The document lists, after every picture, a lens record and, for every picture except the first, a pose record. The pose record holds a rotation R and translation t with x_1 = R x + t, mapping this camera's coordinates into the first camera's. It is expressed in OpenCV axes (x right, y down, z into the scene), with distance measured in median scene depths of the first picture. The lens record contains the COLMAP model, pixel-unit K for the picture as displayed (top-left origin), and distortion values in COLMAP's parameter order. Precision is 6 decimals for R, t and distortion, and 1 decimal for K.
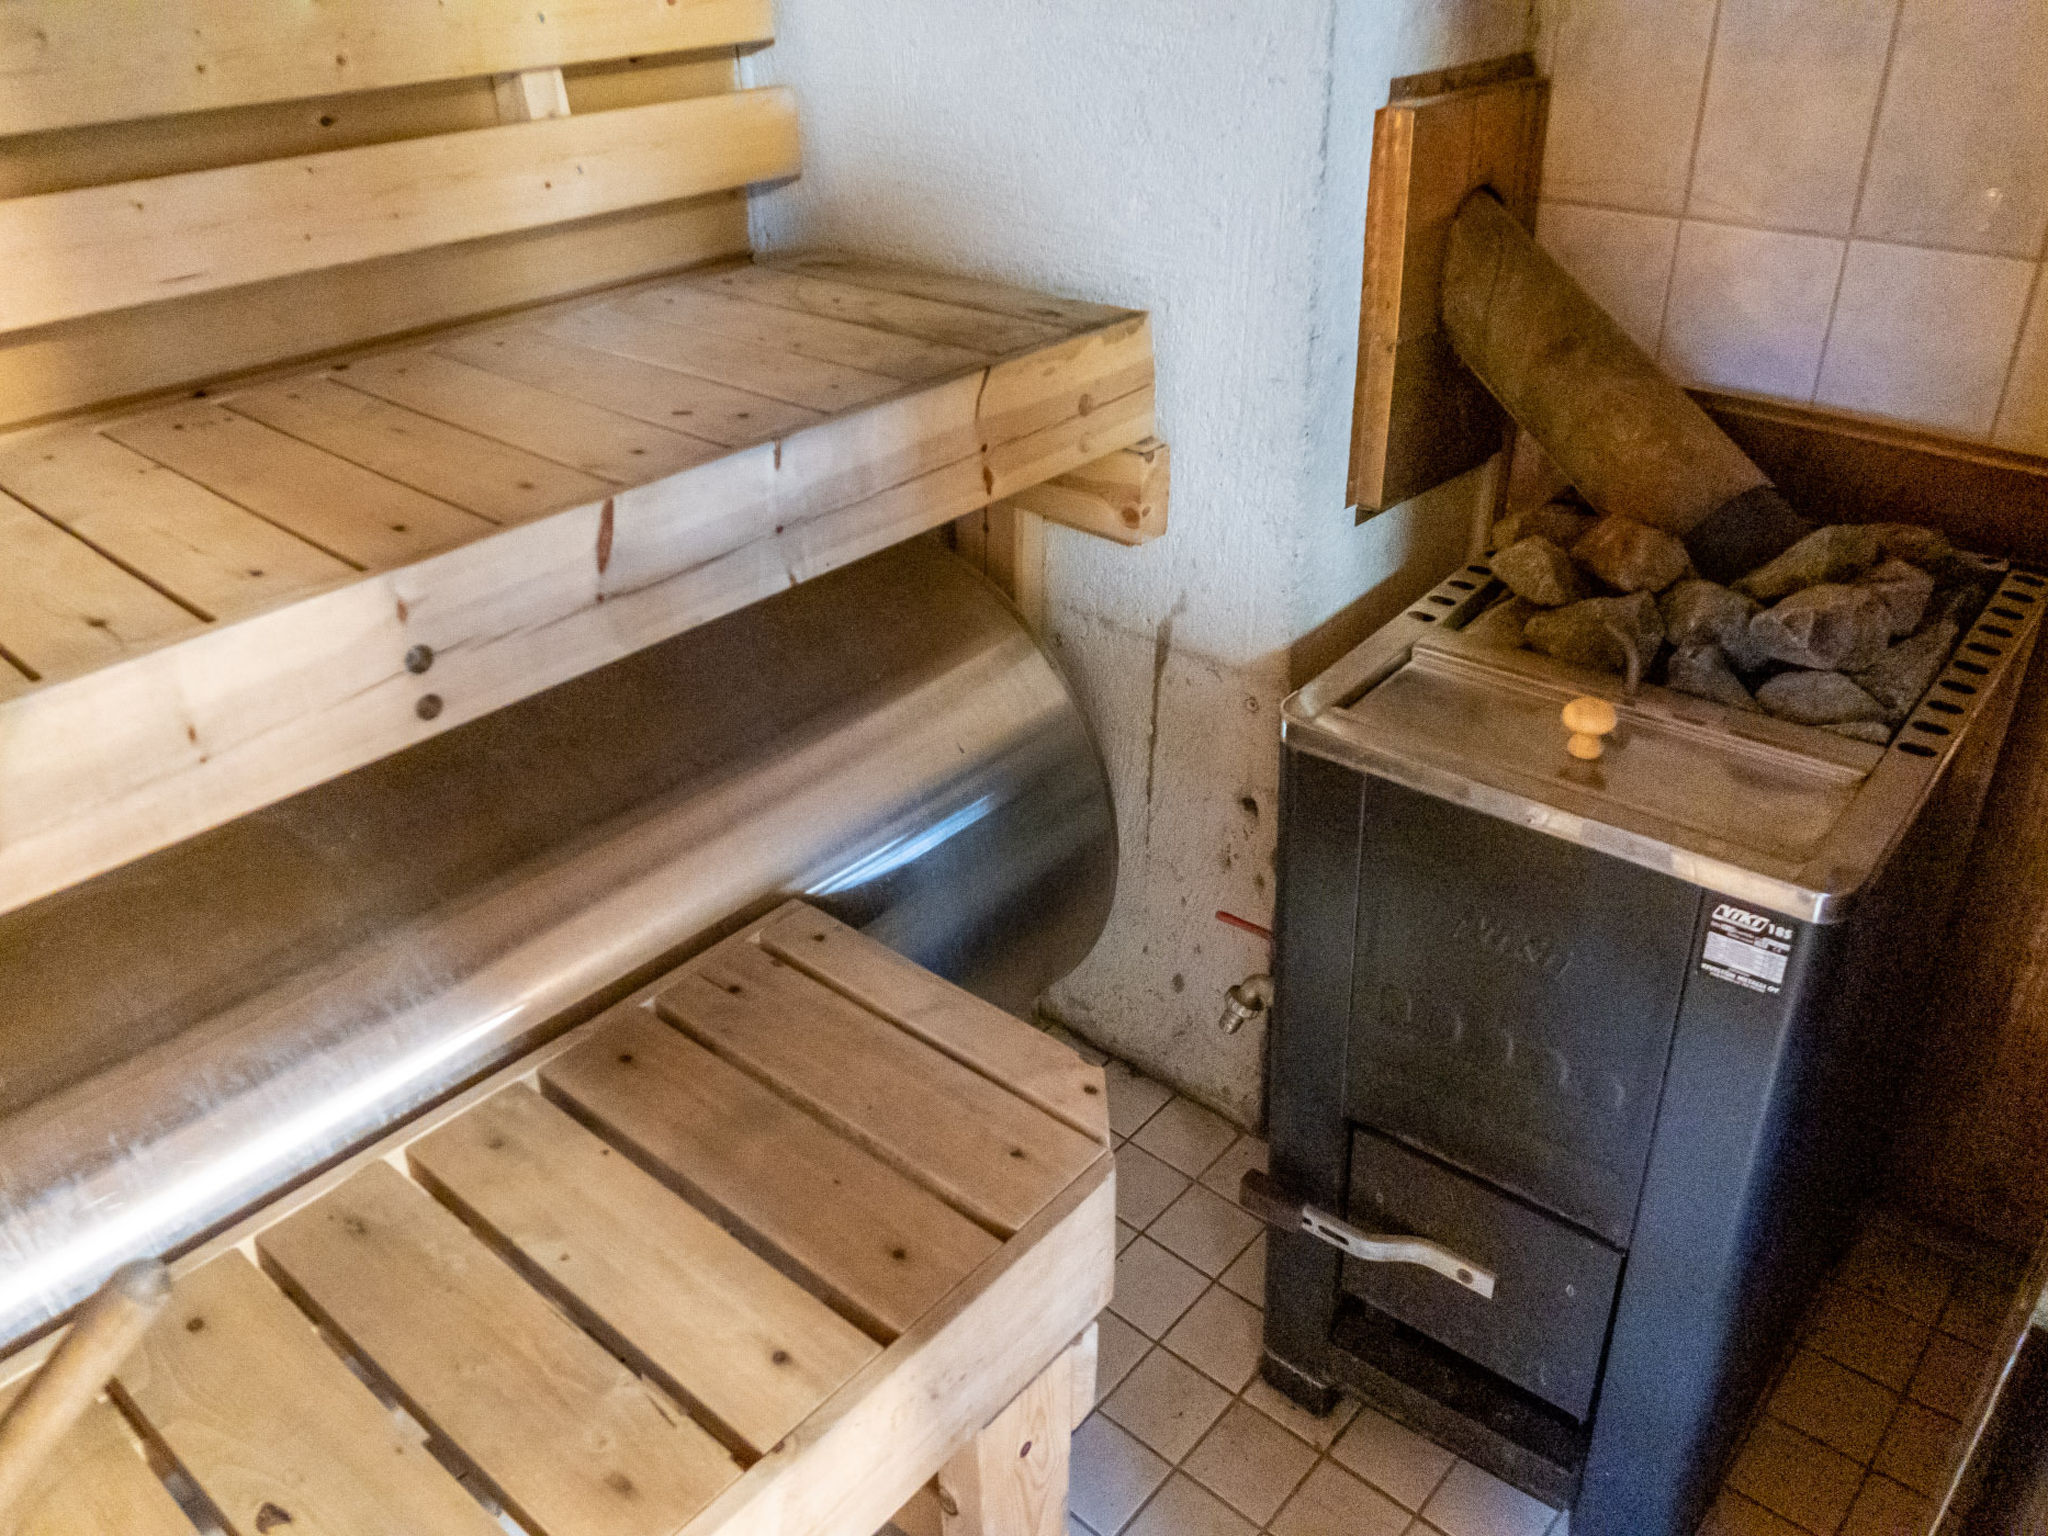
lens RADIAL K [[1613.5, 0, 1019.5], [0, 1613.5, 682.6], [0, 0, 1]] dist [-0.027187, 0.020295]
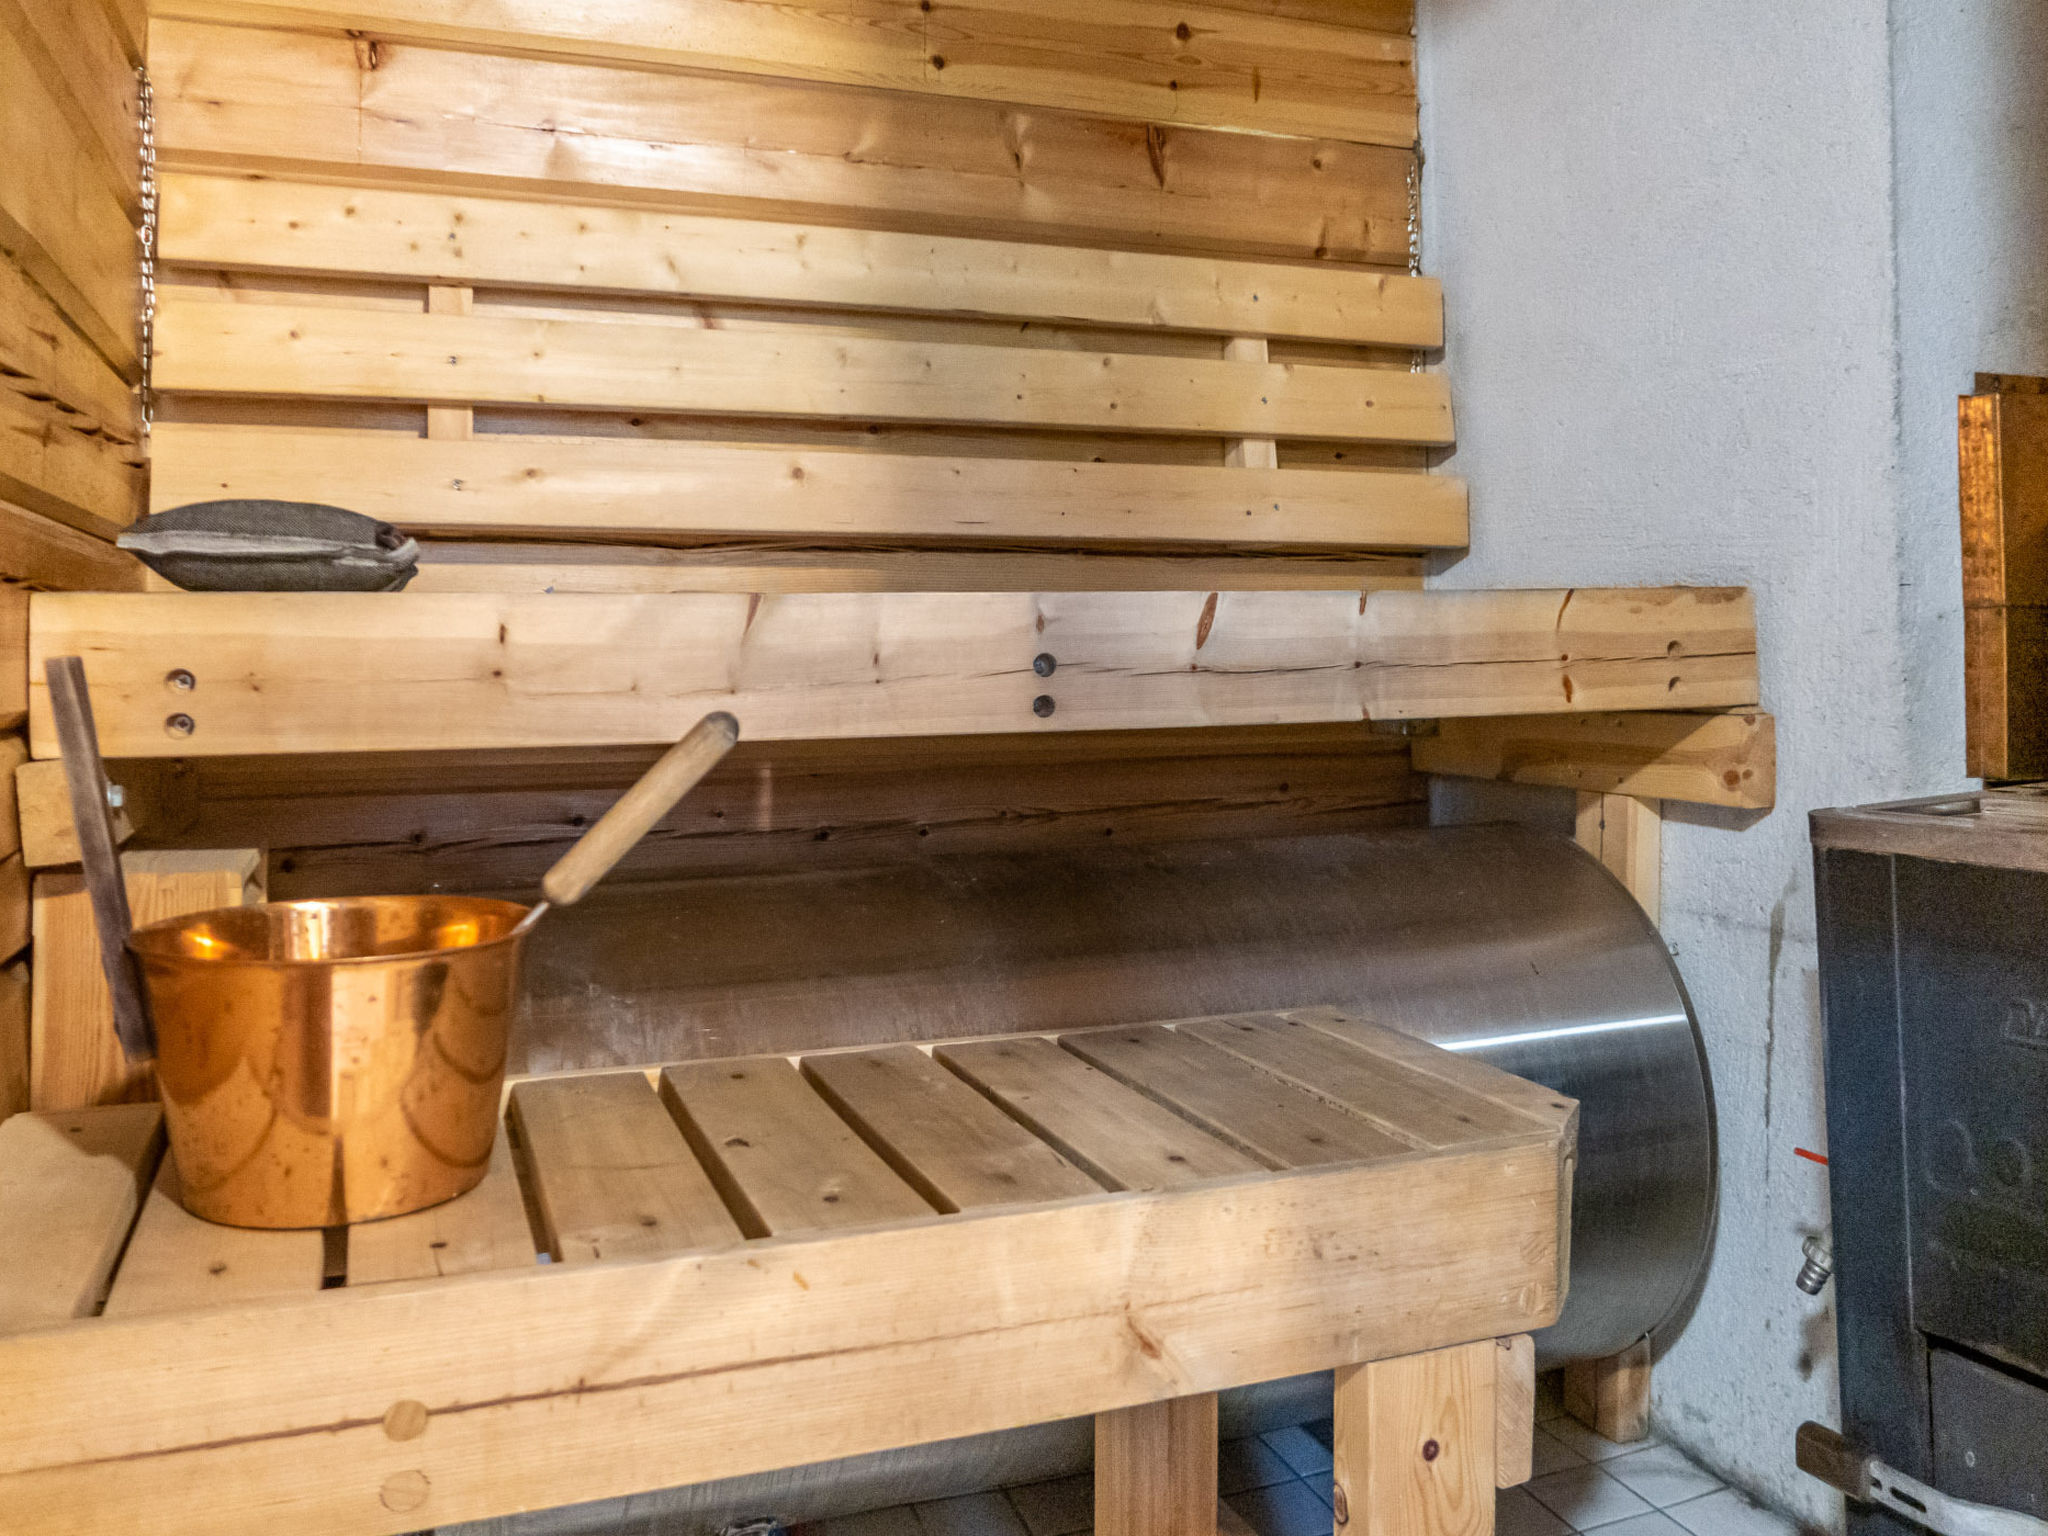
lens RADIAL K [[1745.1, 0, 1035.9], [0, 1745.1, 668.9], [0, 0, 1]] dist [-0.046982, 0.015305]
pose [[0.878858, -0.007356, -0.477027, 0.232000], [-0.242556, 0.854121, -0.460048, 0.507145], [0.410823, 0.520023, 0.748866, -0.043021]]
